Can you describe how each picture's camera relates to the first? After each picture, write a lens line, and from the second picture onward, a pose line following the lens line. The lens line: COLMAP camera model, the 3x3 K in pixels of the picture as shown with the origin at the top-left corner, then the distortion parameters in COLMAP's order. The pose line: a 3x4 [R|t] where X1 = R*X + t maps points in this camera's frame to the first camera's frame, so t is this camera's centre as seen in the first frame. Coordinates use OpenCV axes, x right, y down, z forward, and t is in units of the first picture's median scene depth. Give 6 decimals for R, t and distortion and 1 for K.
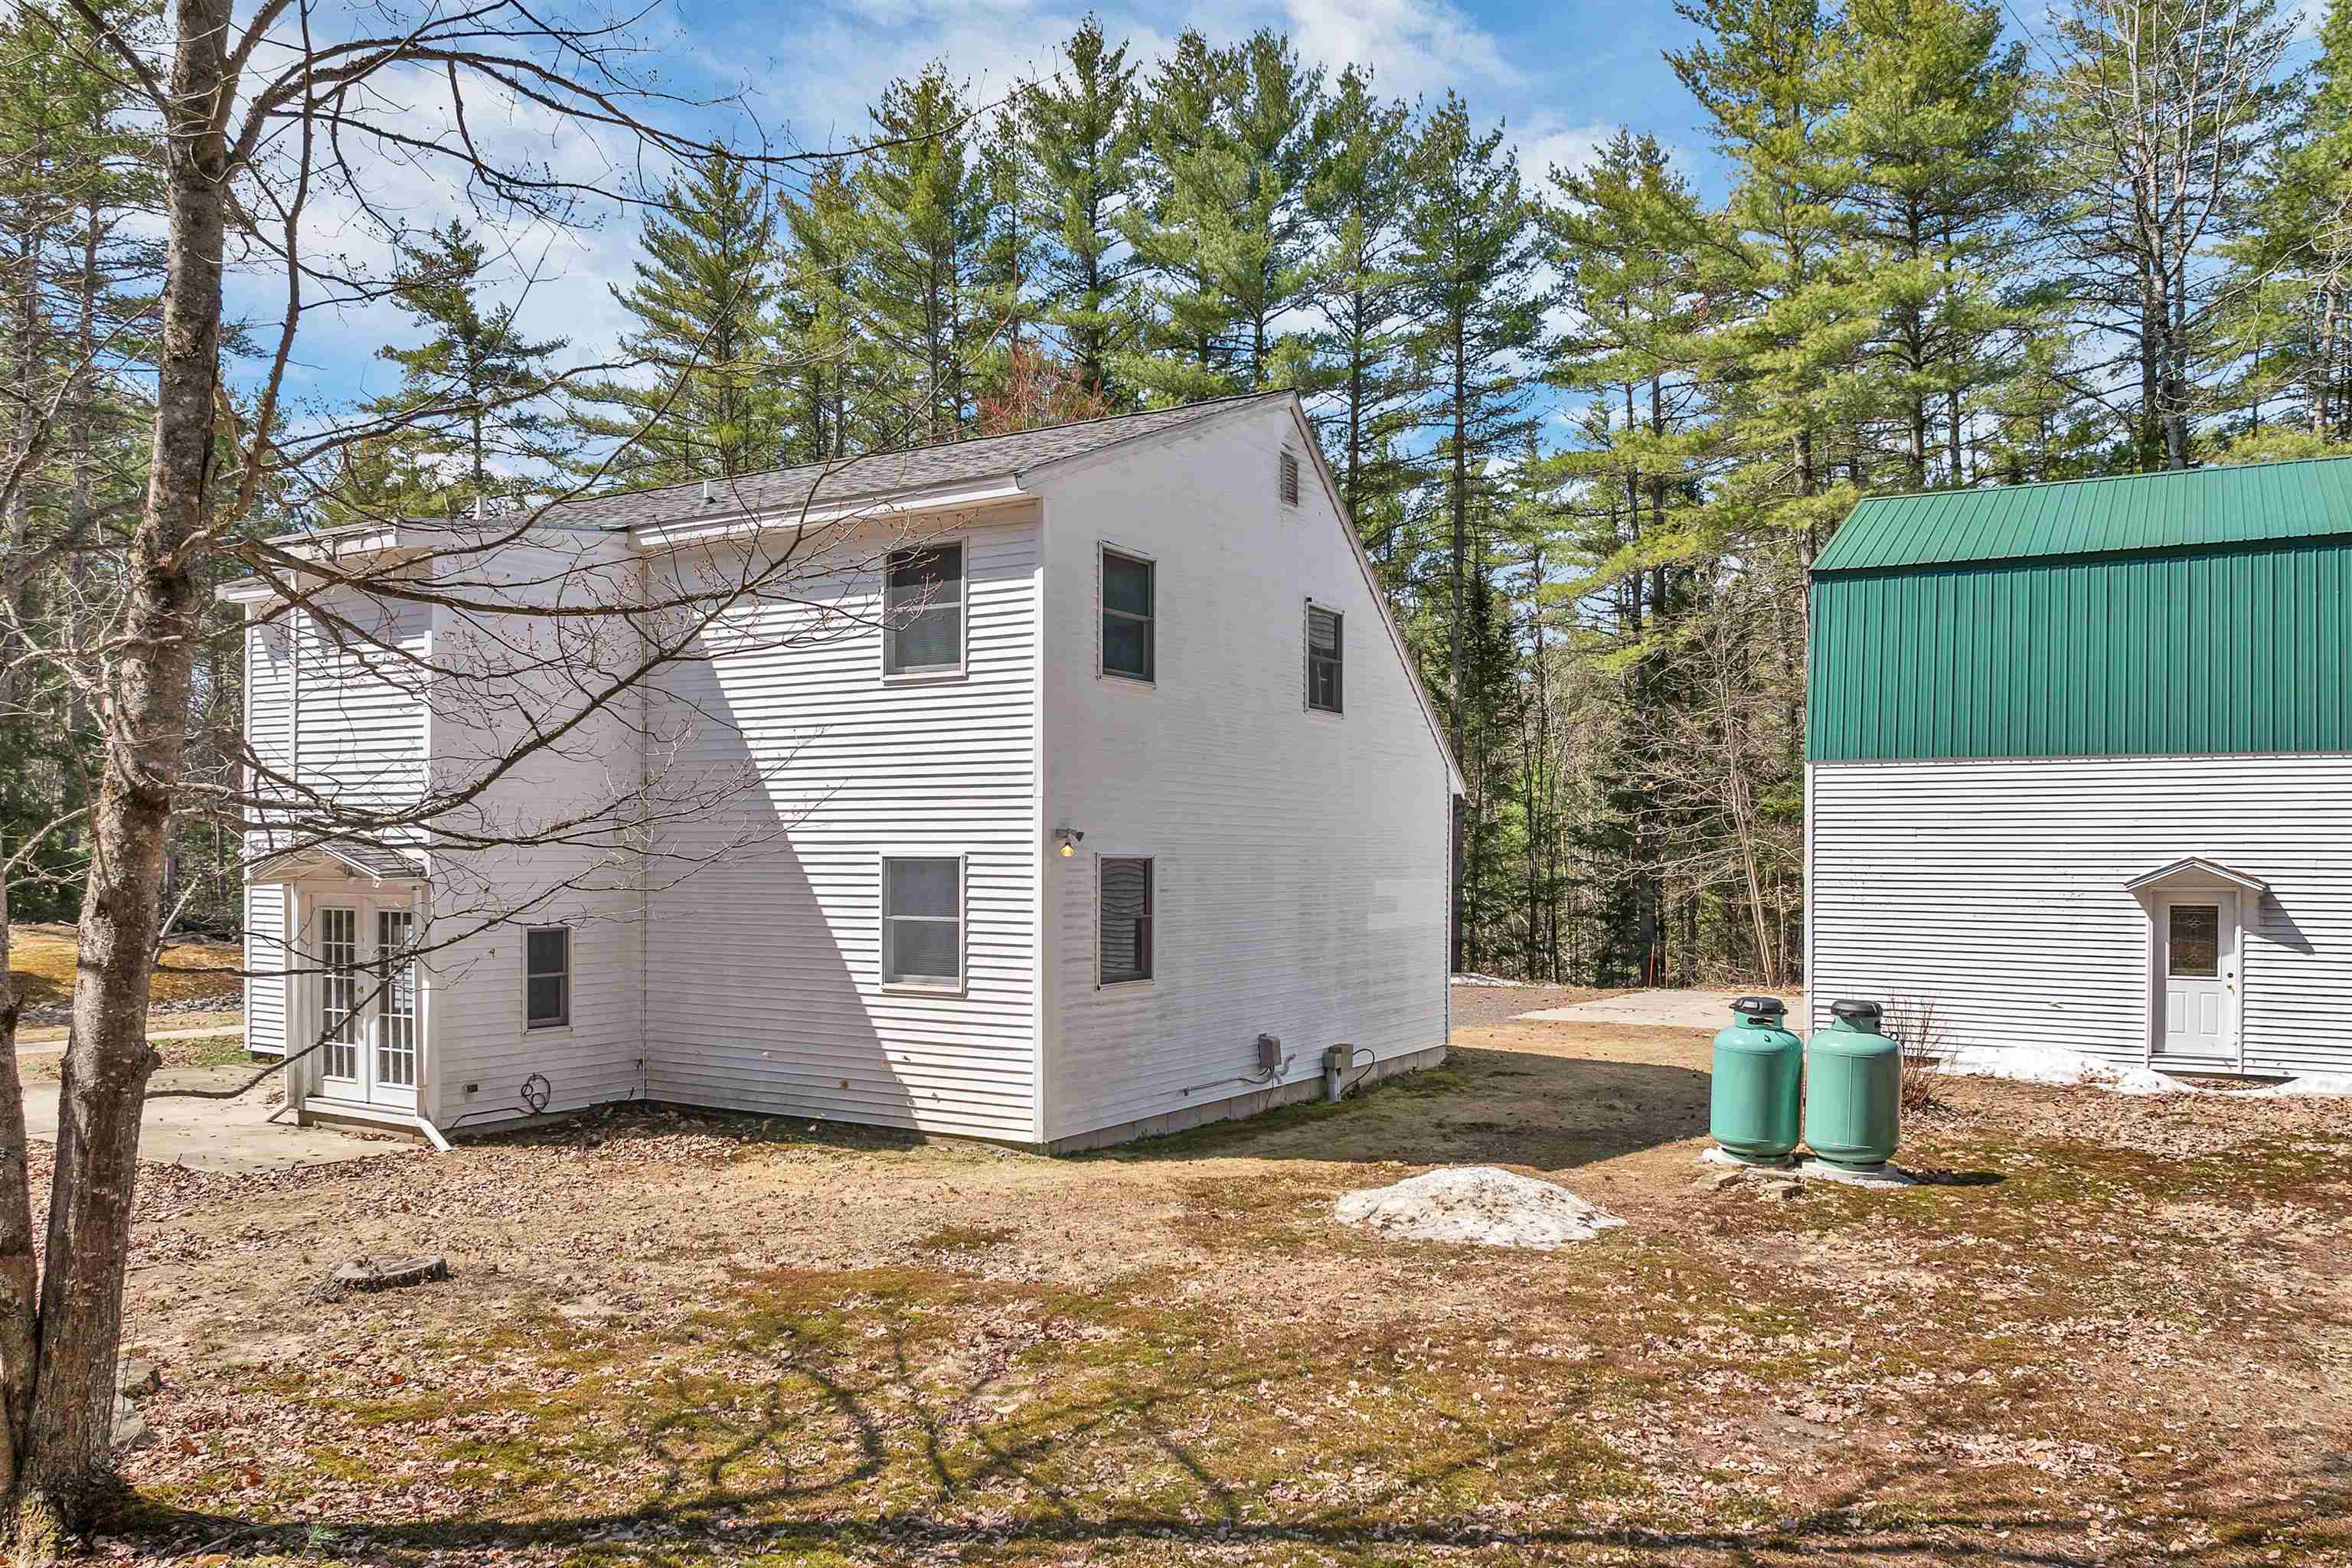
lens RADIAL K [[1708.0, 0, 1229.3], [0, 1708.0, 842.4], [0, 0, 1]] dist [-0.035059, 0.001365]
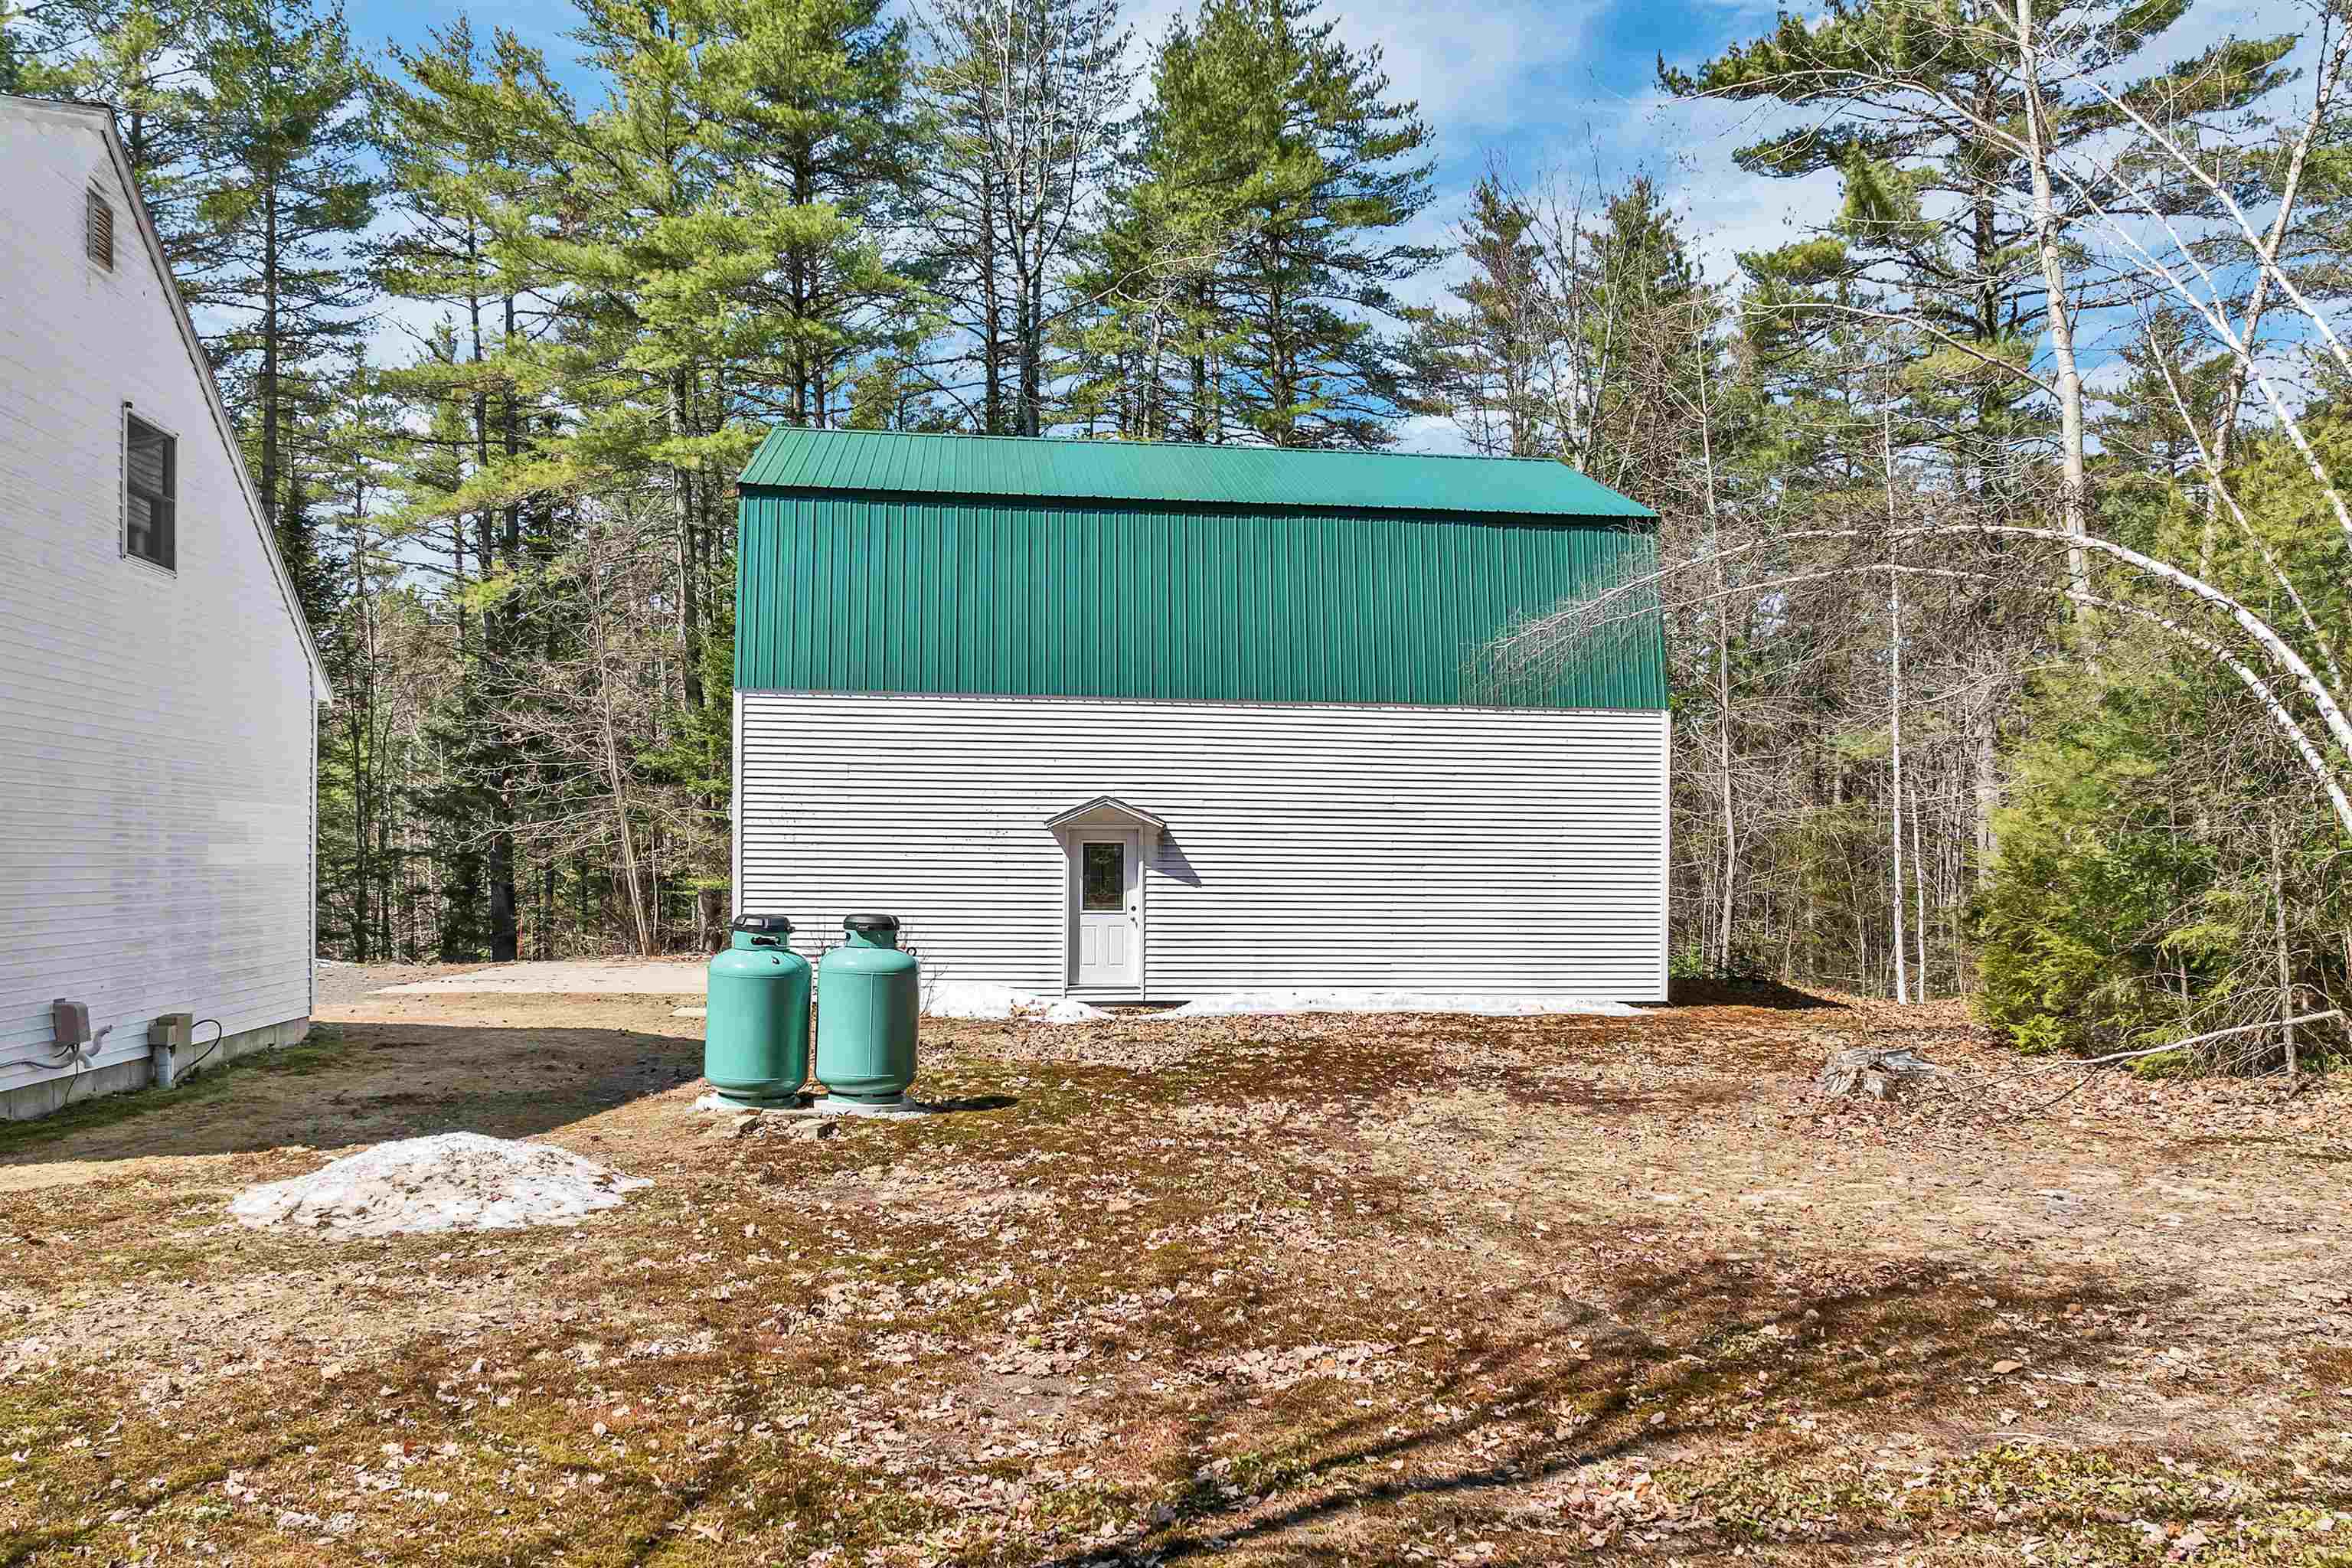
lens RADIAL K [[1675.5, 0, 1176.1], [0, 1675.5, 903.5], [0, 0, 1]] dist [-0.039629, 0.009723]
pose [[0.791259, -0.013948, 0.611321, -0.035904], [-0.006519, 0.999491, 0.031242, 0.053662], [-0.611446, -0.028706, 0.790765, 0.191609]]
